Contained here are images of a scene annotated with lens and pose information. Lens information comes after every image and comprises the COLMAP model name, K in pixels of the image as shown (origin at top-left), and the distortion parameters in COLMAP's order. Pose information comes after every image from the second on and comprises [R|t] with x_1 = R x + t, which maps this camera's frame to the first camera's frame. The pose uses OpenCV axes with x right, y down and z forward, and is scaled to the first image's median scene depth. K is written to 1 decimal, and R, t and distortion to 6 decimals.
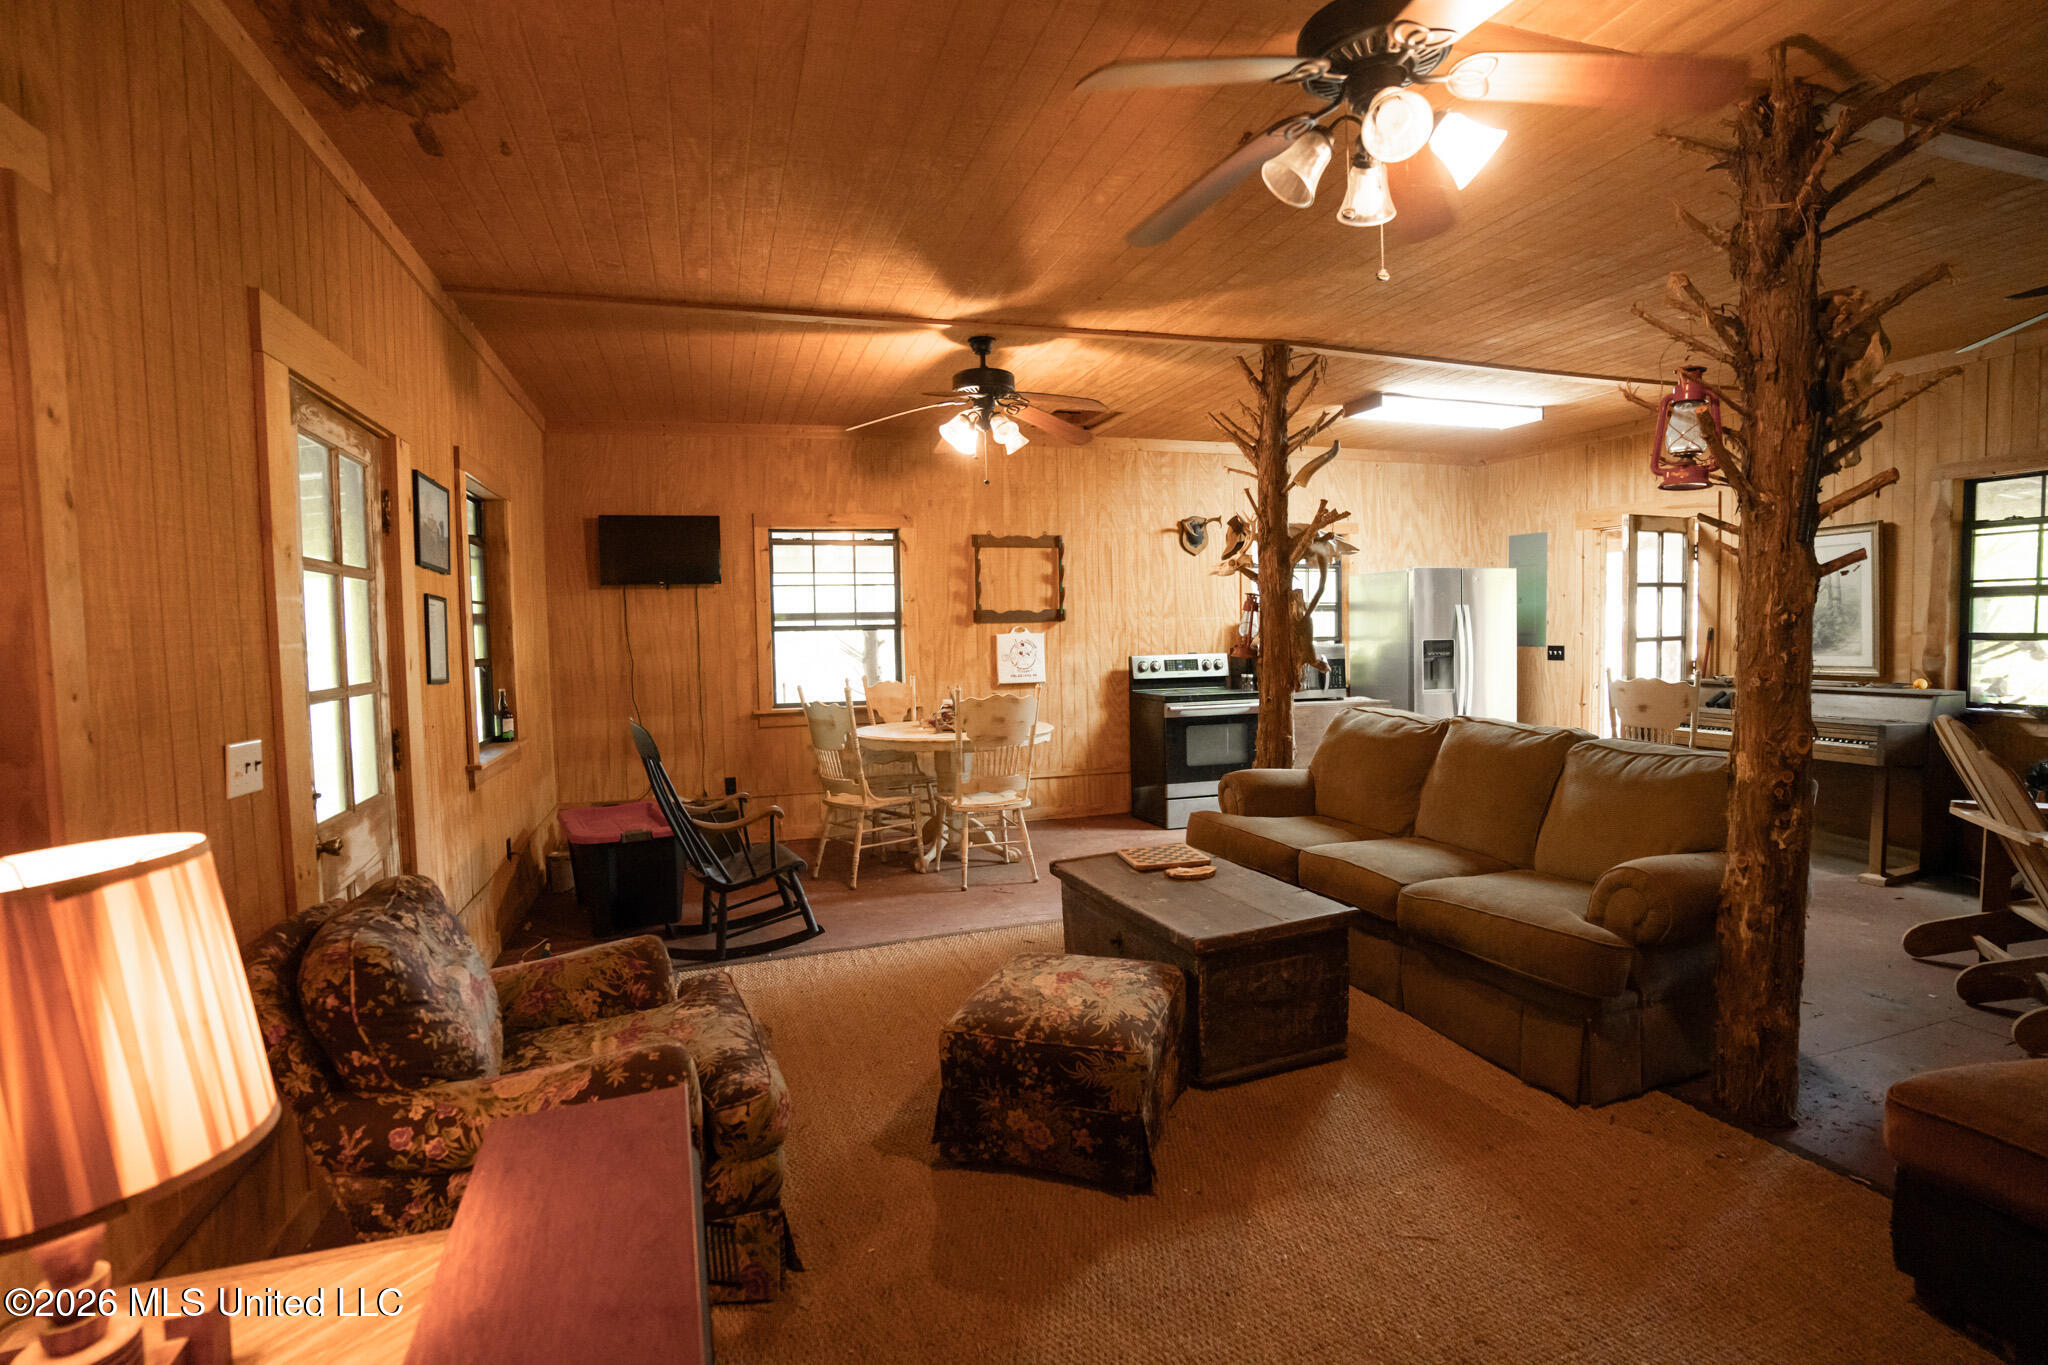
lens RADIAL K [[1021.4, 0, 1024.0], [0, 1021.4, 682.5], [0, 0, 1]] dist [-0.002869, -0.000343]
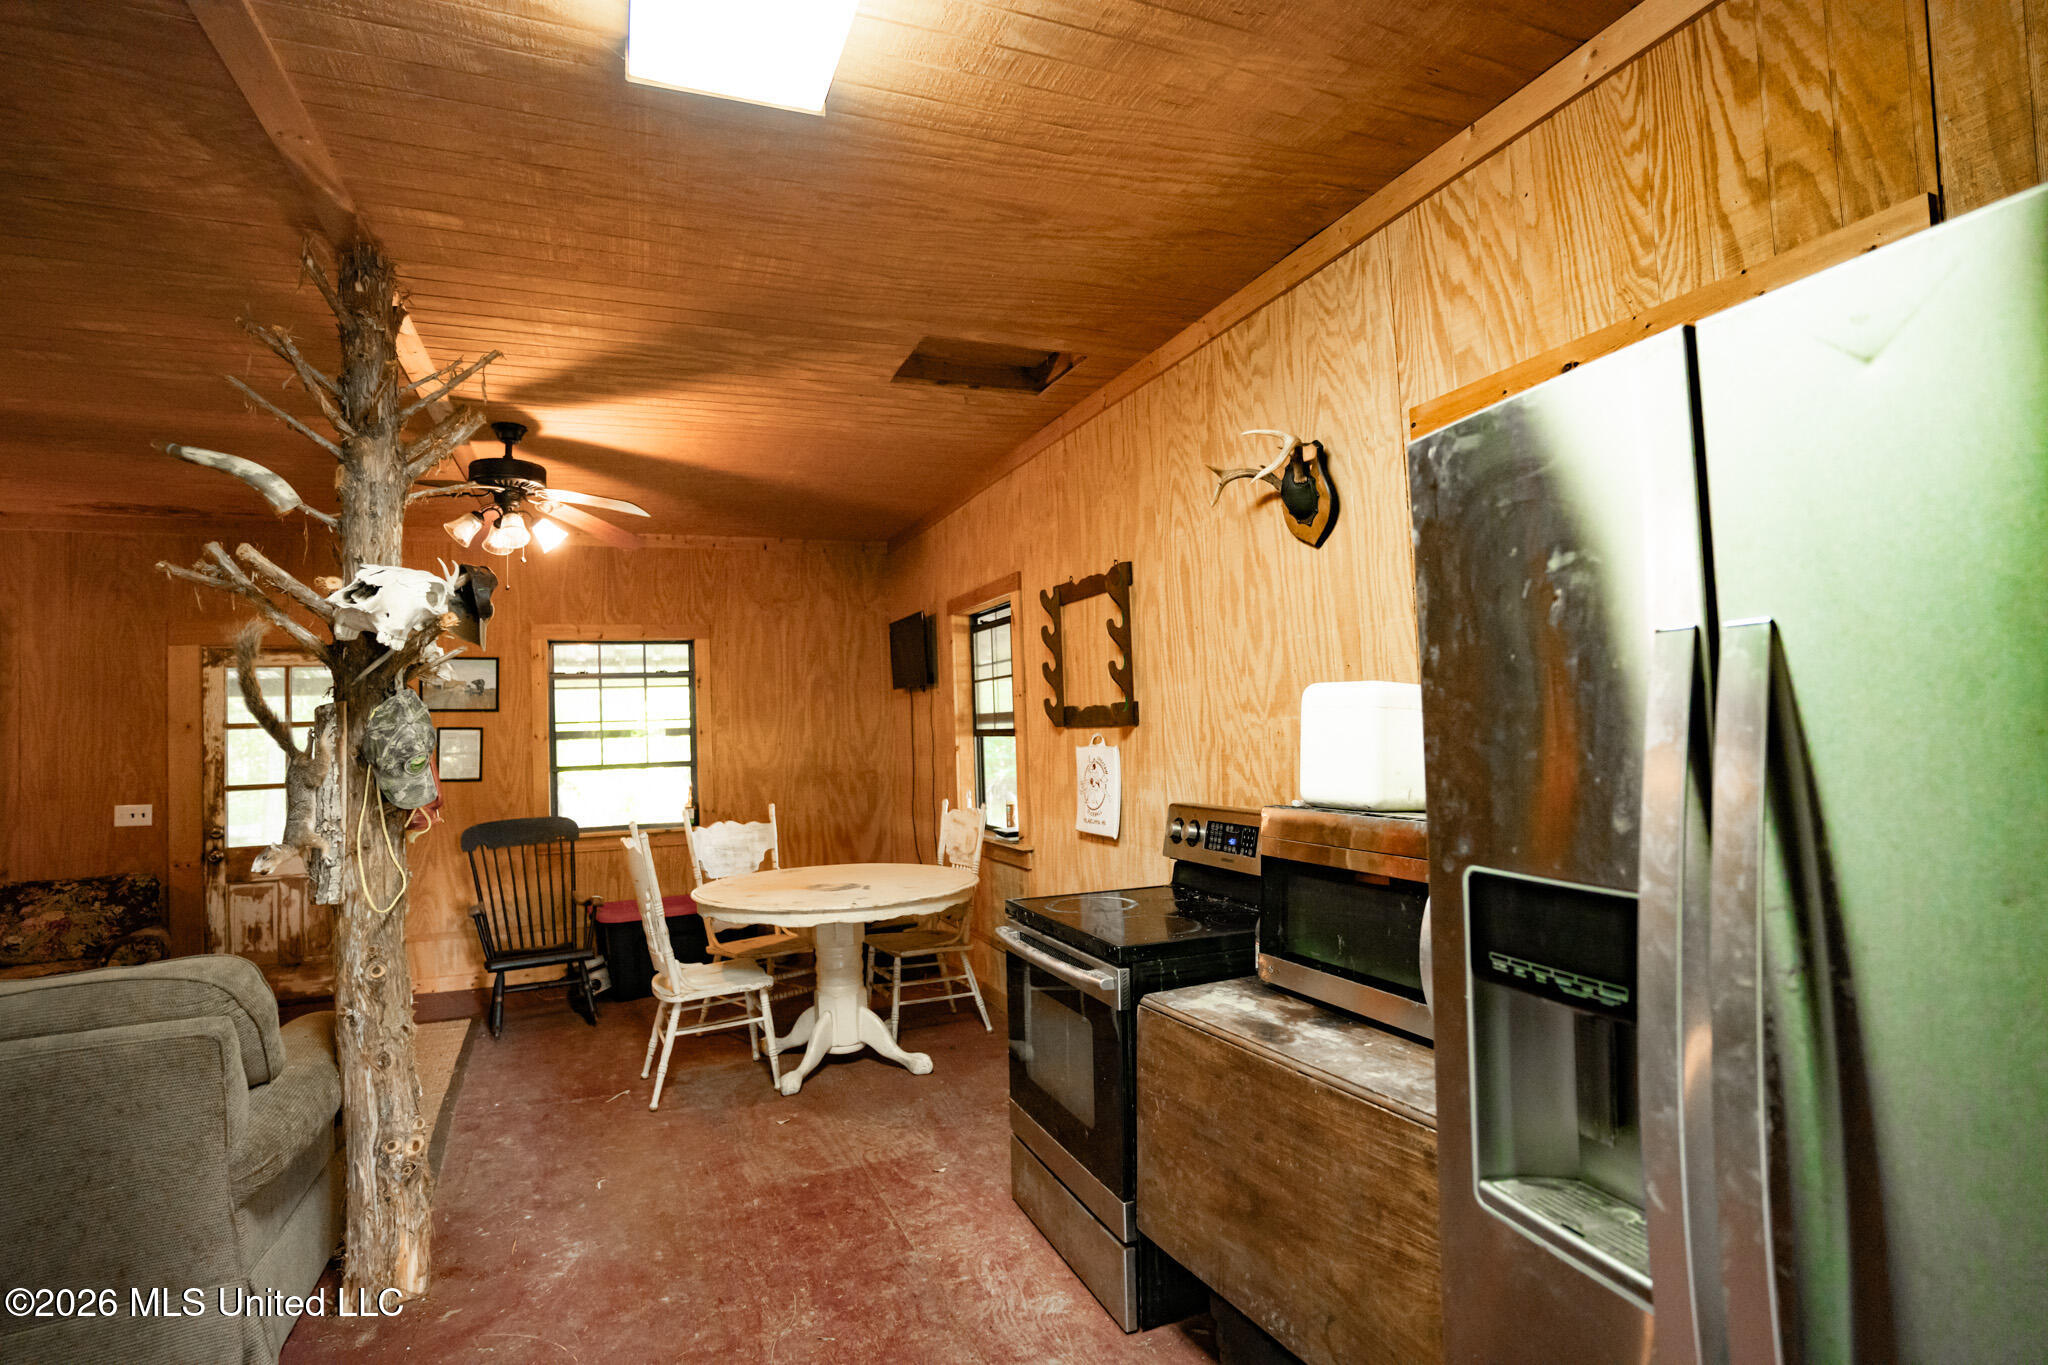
lens RADIAL K [[1021.4, 0, 1024.0], [0, 1021.4, 682.5], [0, 0, 1]] dist [-0.002869, -0.000343]
pose [[0.048003, -0.032820, -0.998308, 0.565104], [-0.026648, 0.999062, -0.034127, -0.063153], [0.998492, 0.028242, 0.047083, 0.932580]]
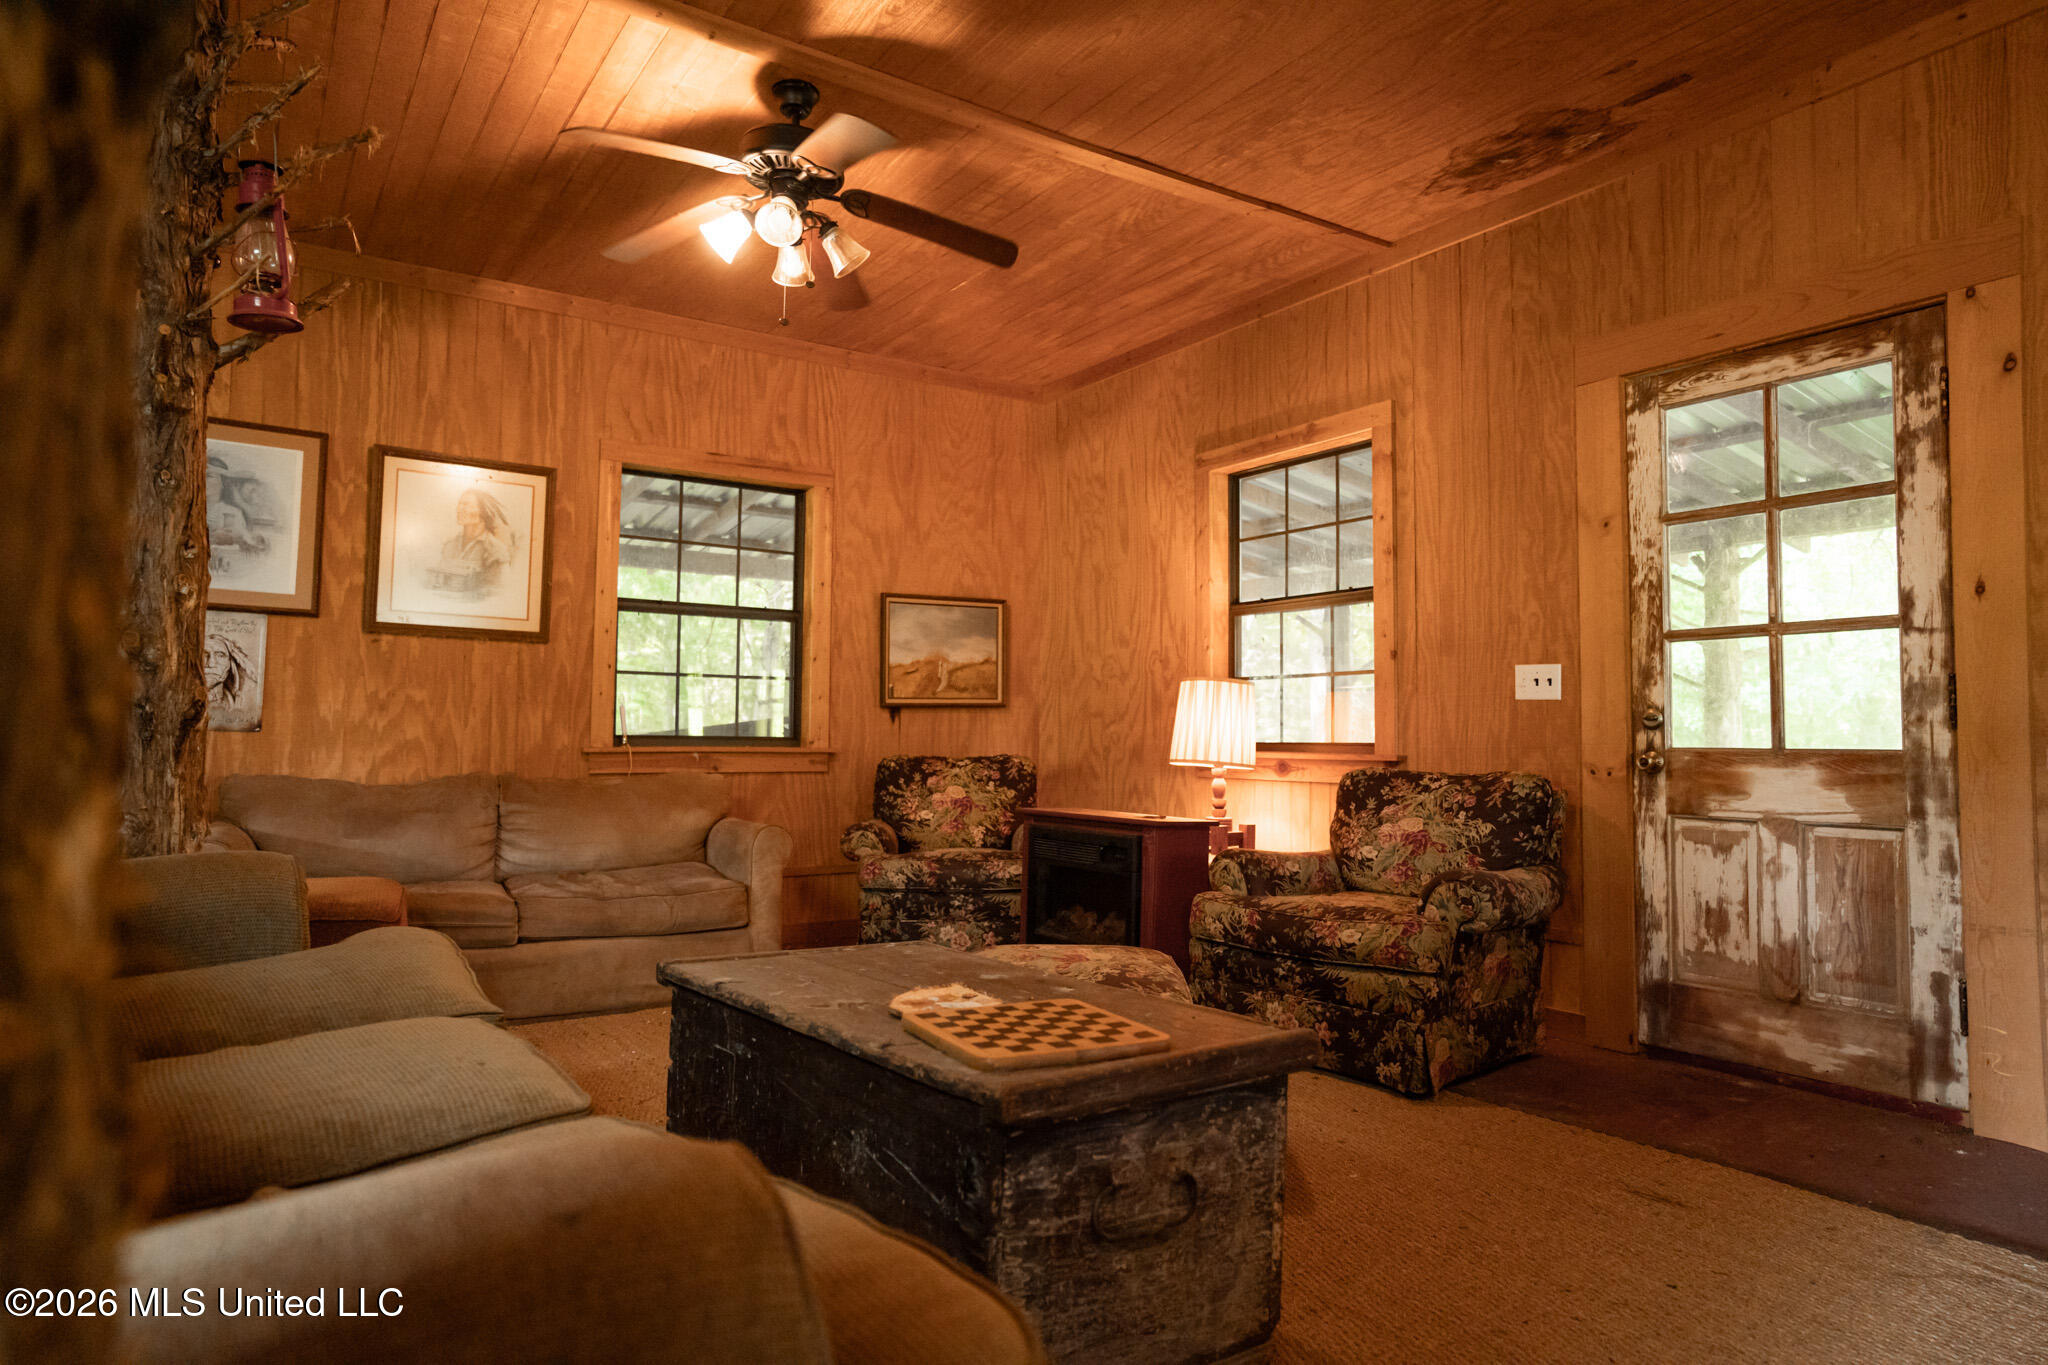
lens RADIAL K [[1181.2, 0, 1024.0], [0, 1181.2, 682.5], [0, 0, 1]] dist [-0.001861, -0.000539]
pose [[-0.967867, -0.012862, -0.251132, 0.130914], [-0.016548, 0.999784, 0.012573, 0.023718], [0.250916, 0.016325, -0.967871, 0.761799]]
